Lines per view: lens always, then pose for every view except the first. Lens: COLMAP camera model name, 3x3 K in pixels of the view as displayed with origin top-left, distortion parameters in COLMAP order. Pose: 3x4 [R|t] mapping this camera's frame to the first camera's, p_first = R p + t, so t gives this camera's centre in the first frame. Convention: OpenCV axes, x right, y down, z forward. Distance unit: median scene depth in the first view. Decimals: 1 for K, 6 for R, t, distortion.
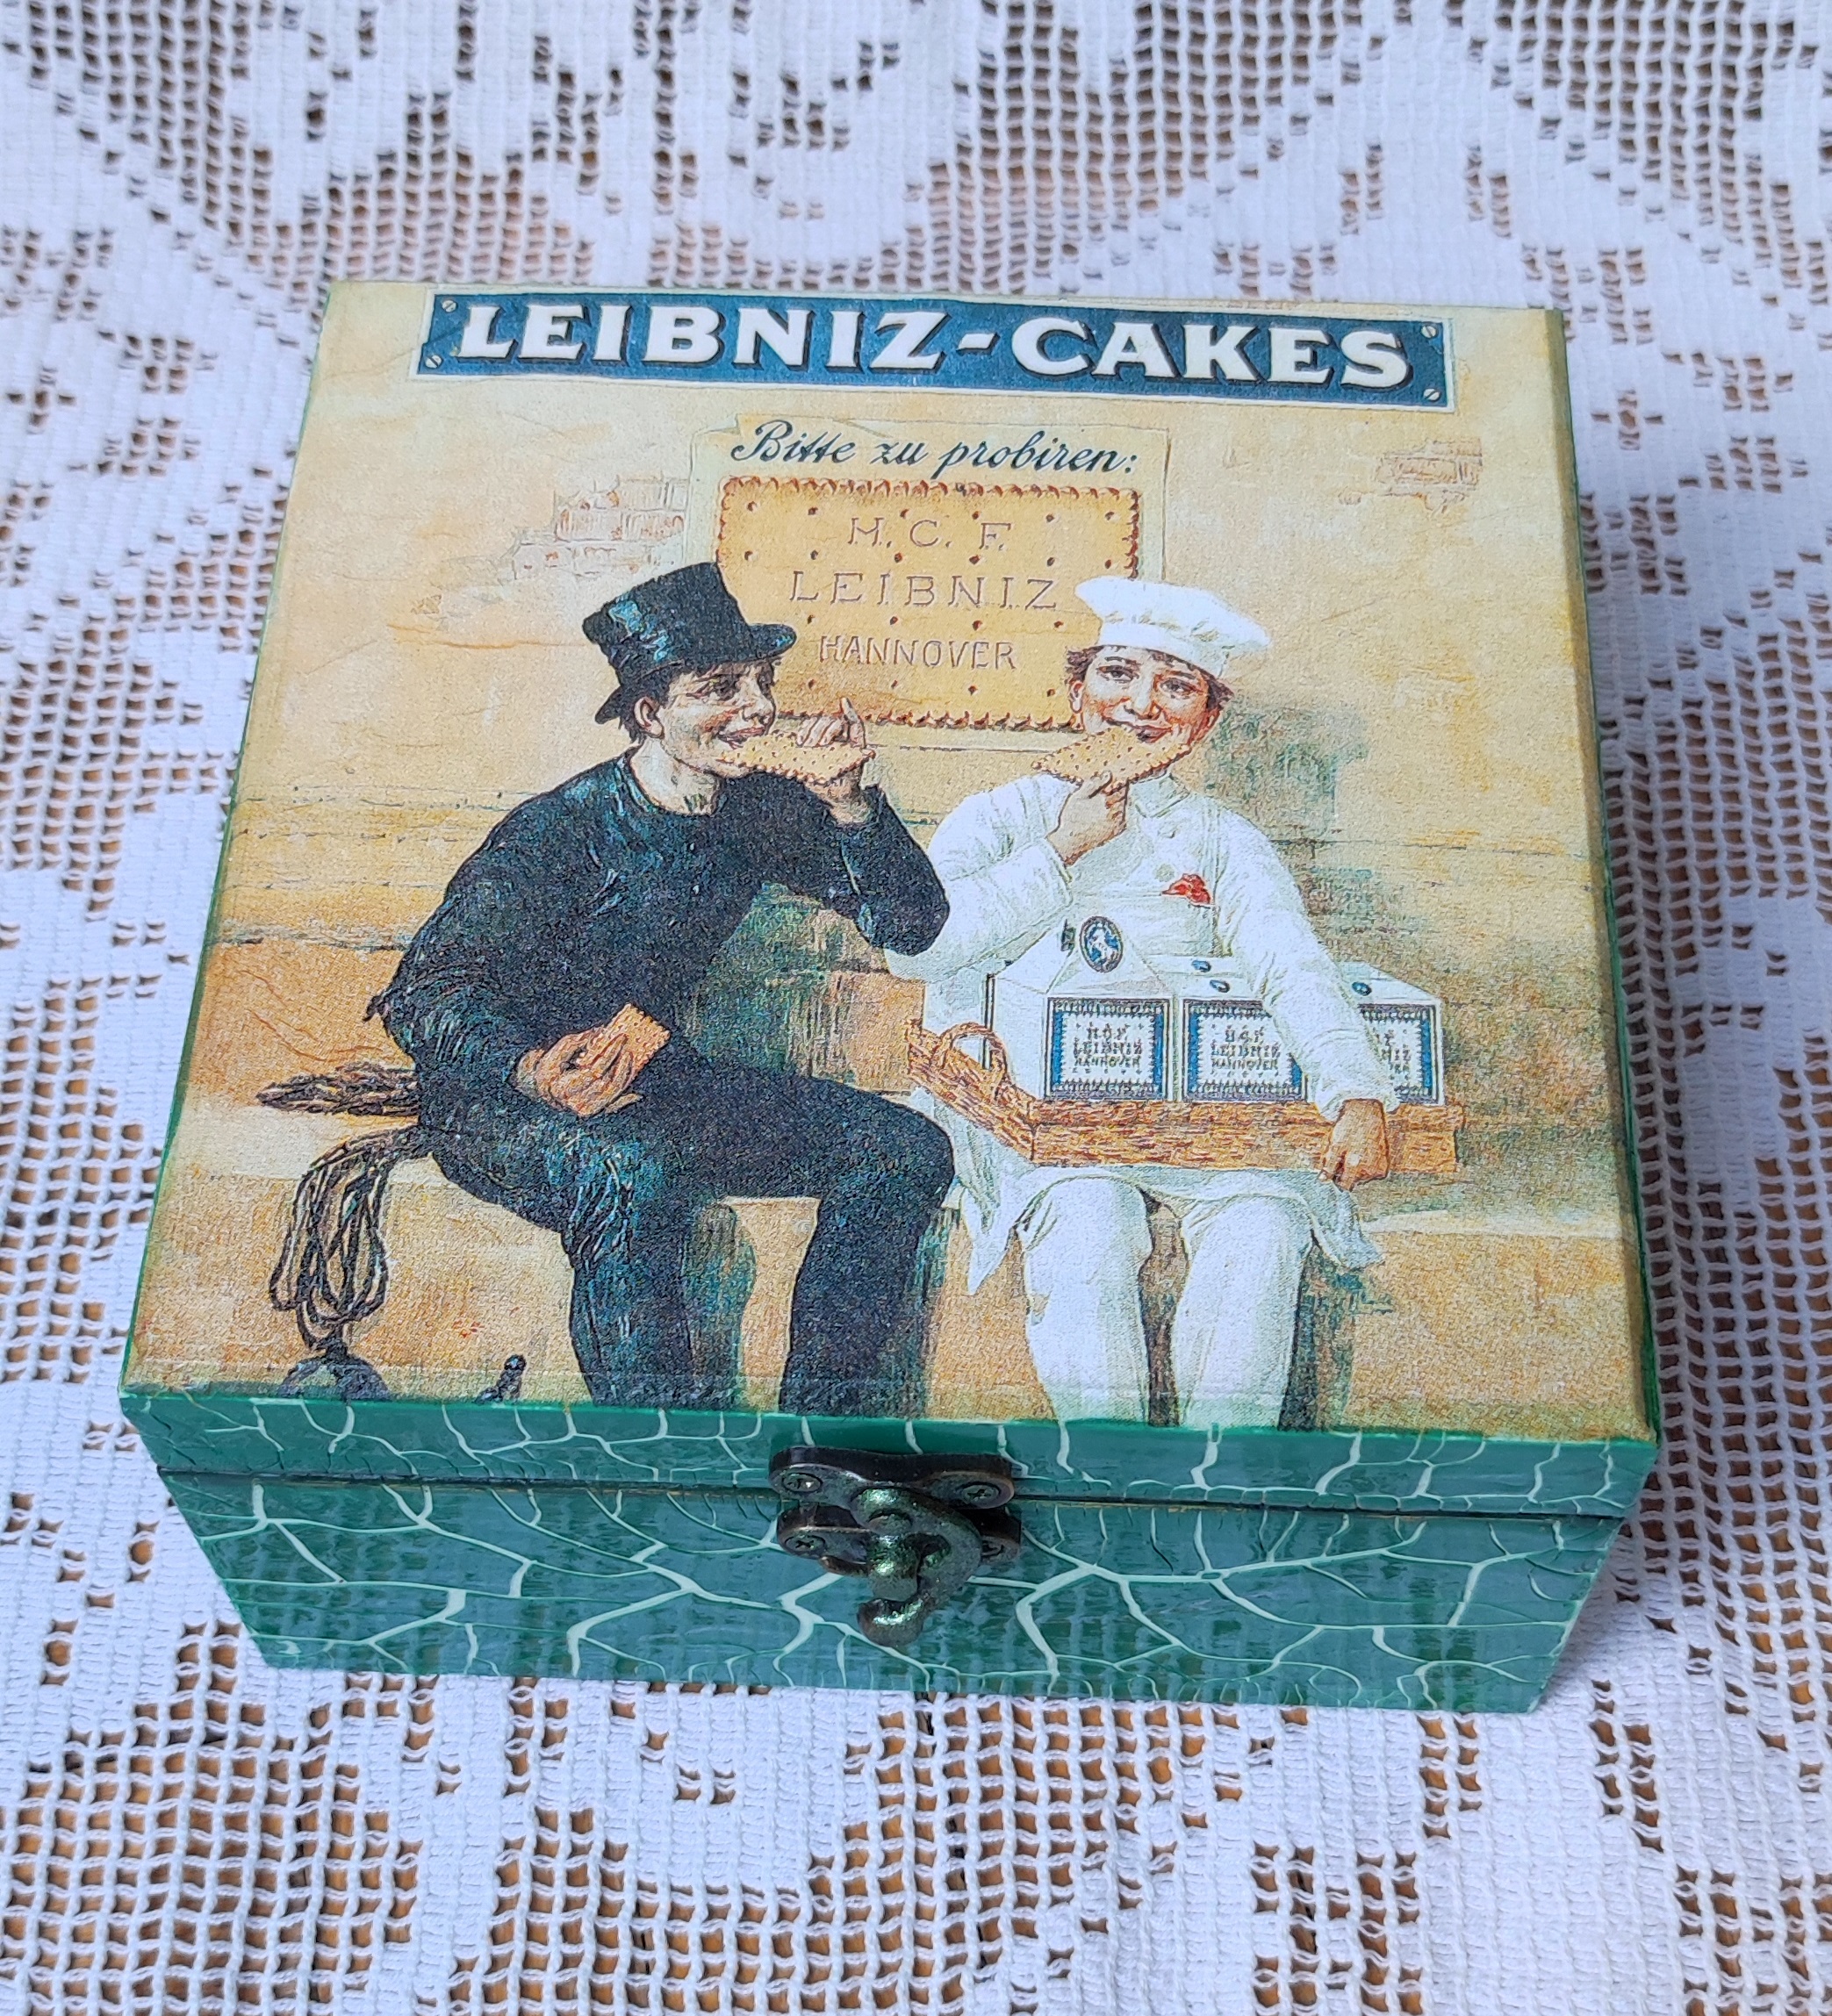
lens RADIAL K [[1698.2, 0, 916.4], [0, 1698.2, 1005.5], [0, 0, 1]] dist [0.015872, -0.026802]
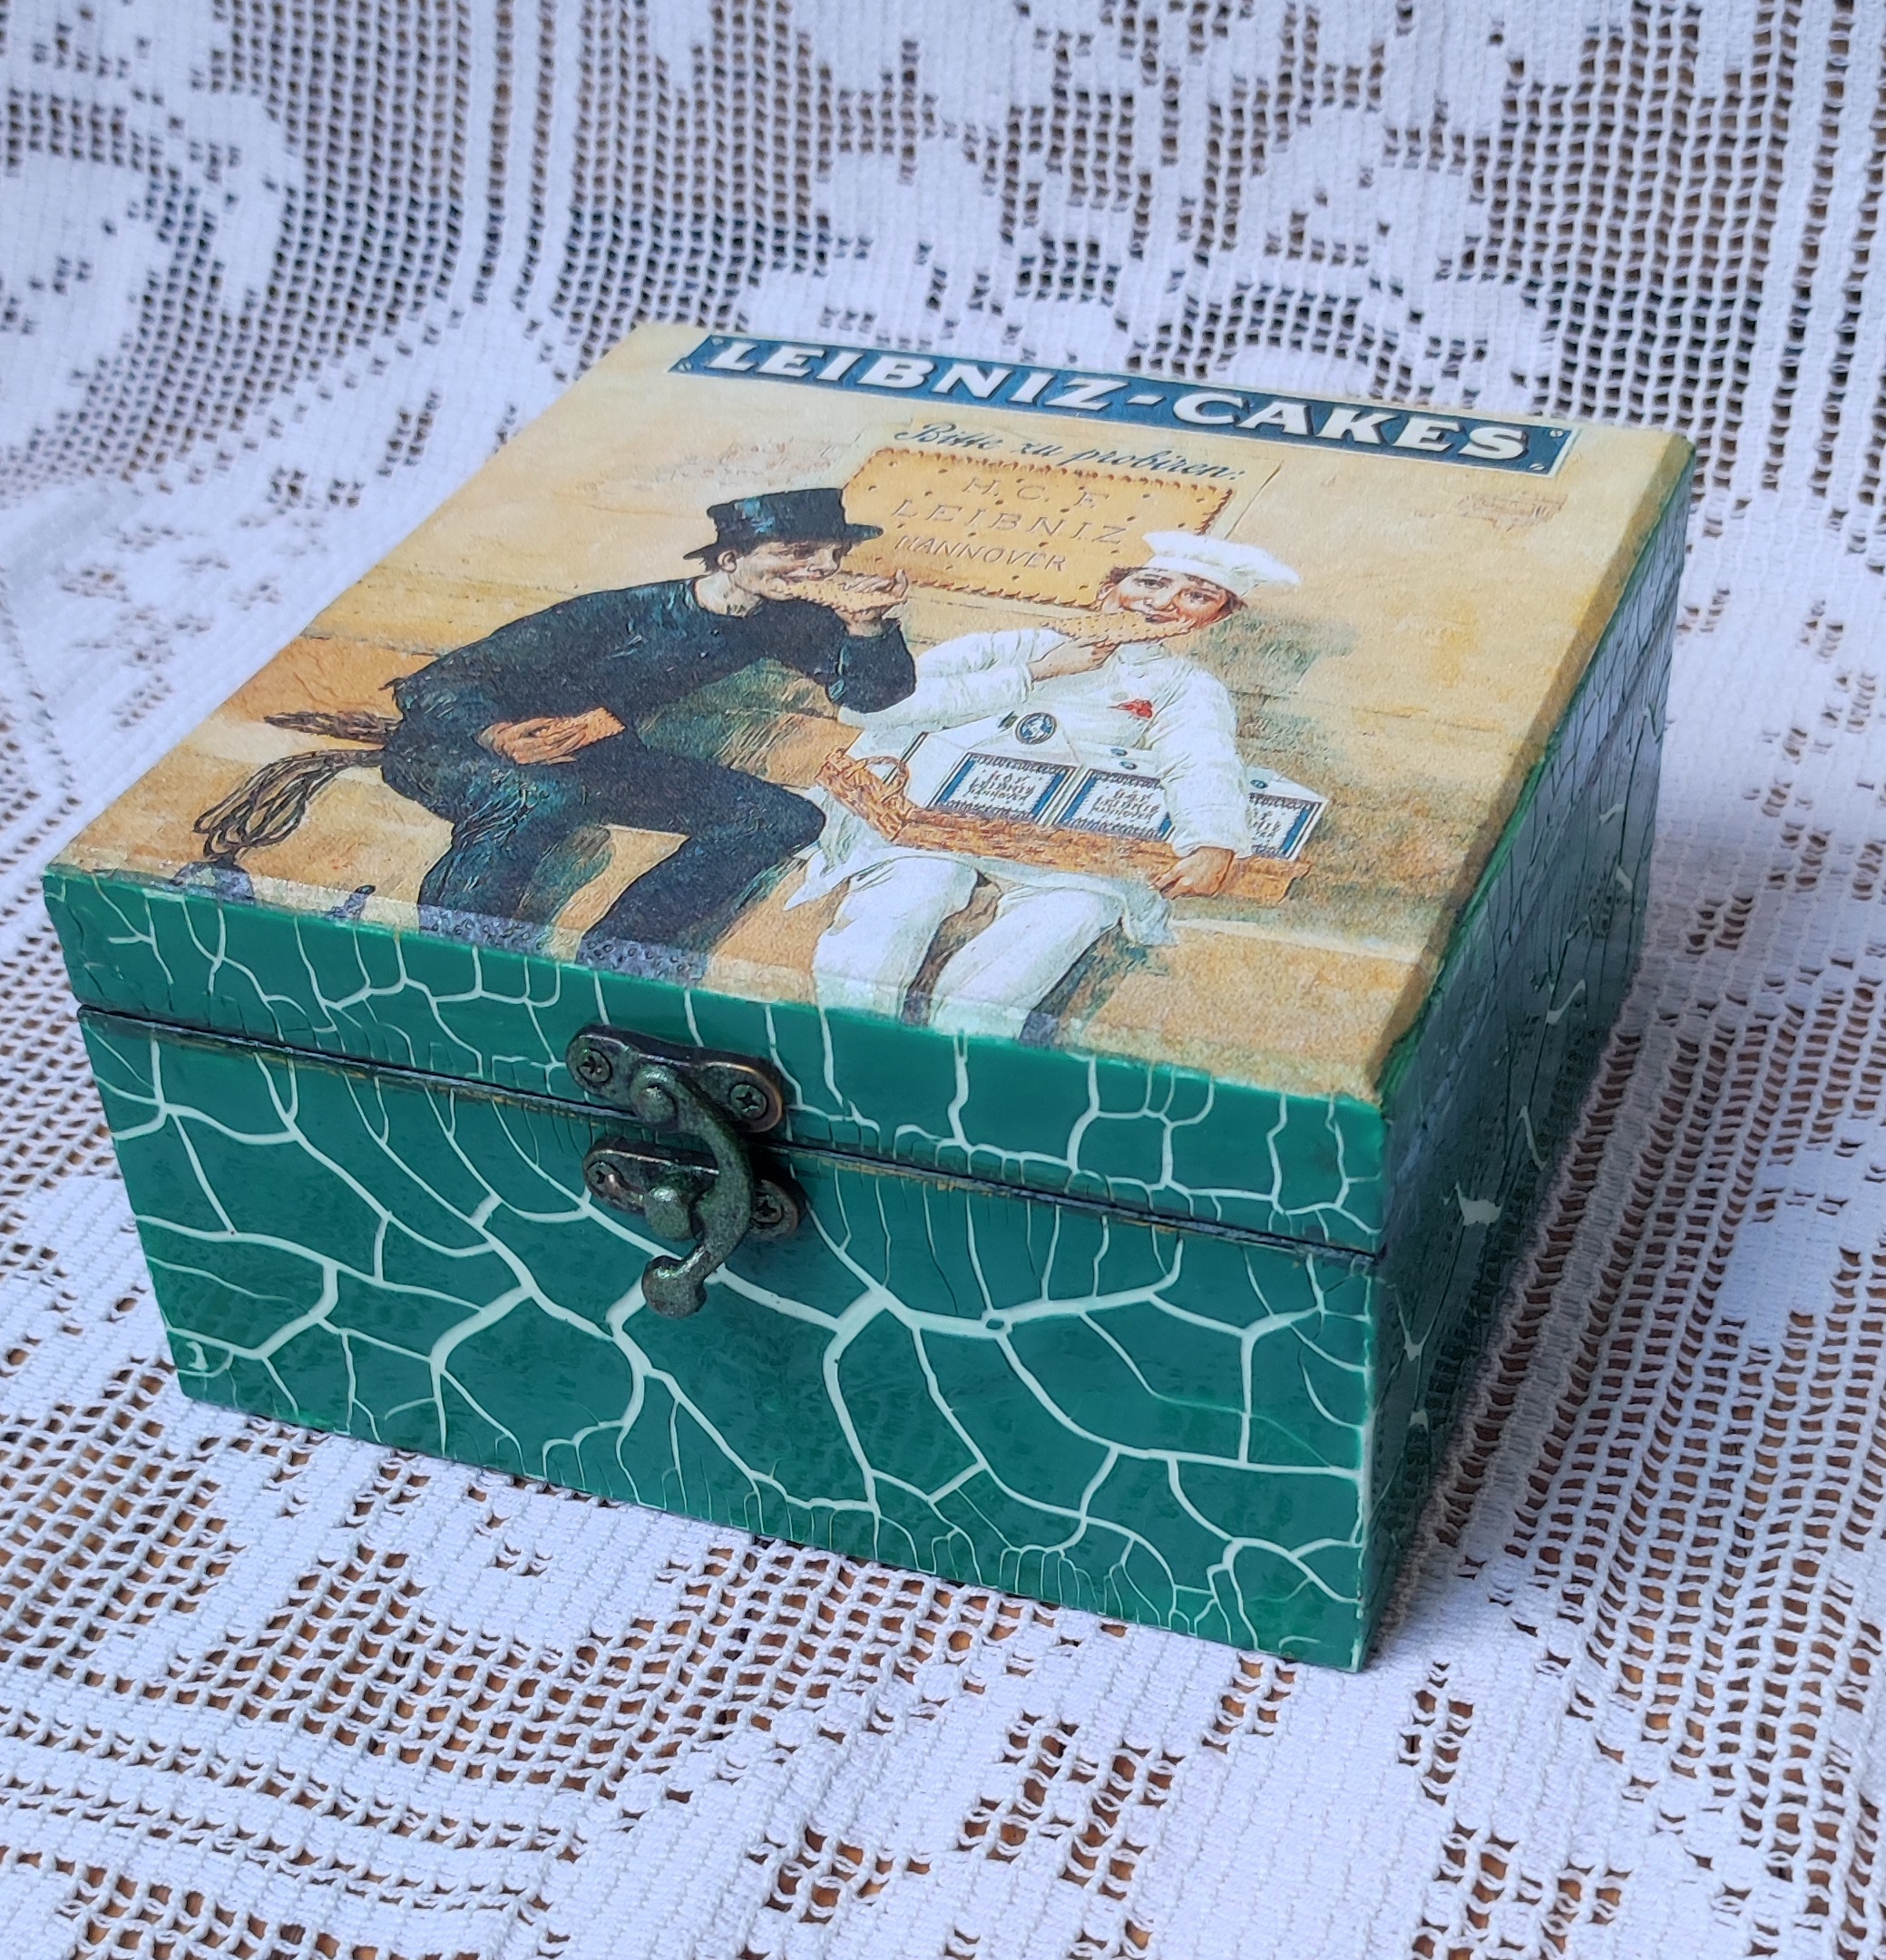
lens RADIAL K [[1654.2, 0, 940.0], [0, 1654.2, 980.5], [0, 0, 1]] dist [-0.006421, 0.017523]
pose [[0.968472, 0.198166, -0.150968, 0.216487], [-0.222640, 0.960382, -0.167624, 0.272920], [0.111770, 0.195951, 0.974223, 0.023798]]
